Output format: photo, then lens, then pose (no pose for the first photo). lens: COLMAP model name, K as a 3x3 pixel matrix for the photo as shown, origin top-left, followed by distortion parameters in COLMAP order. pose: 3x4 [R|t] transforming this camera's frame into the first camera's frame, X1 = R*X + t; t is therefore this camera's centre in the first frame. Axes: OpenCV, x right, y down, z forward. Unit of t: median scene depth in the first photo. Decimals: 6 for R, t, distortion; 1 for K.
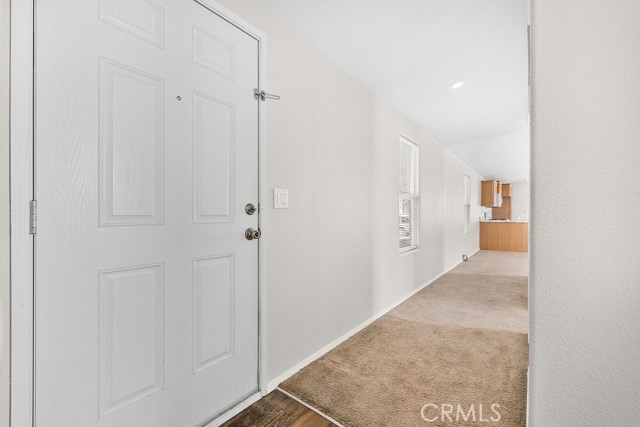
lens RADIAL K [[269.2, 0, 319.9], [0, 269.2, 216.2], [0, 0, 1]] dist [0.001377, 0.001141]
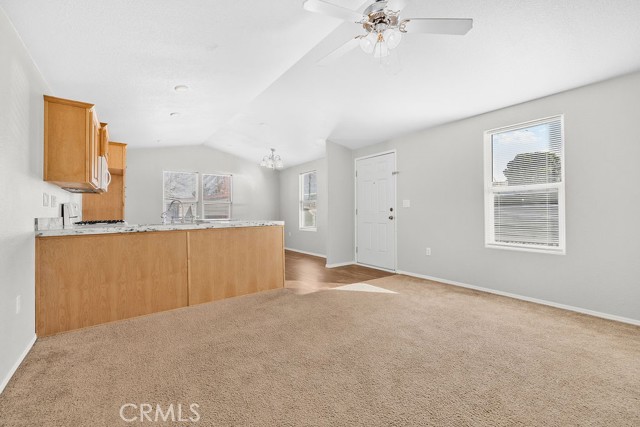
lens RADIAL K [[269.2, 0, 317.0], [0, 269.2, 209.7], [0, 0, 1]] dist [0.001377, 0.001141]
pose [[0.269085, 0.006330, 0.963096, 0.392983], [0.002036, 0.999972, -0.007142, -0.004839], [-0.963114, 0.003883, 0.269065, 0.629744]]
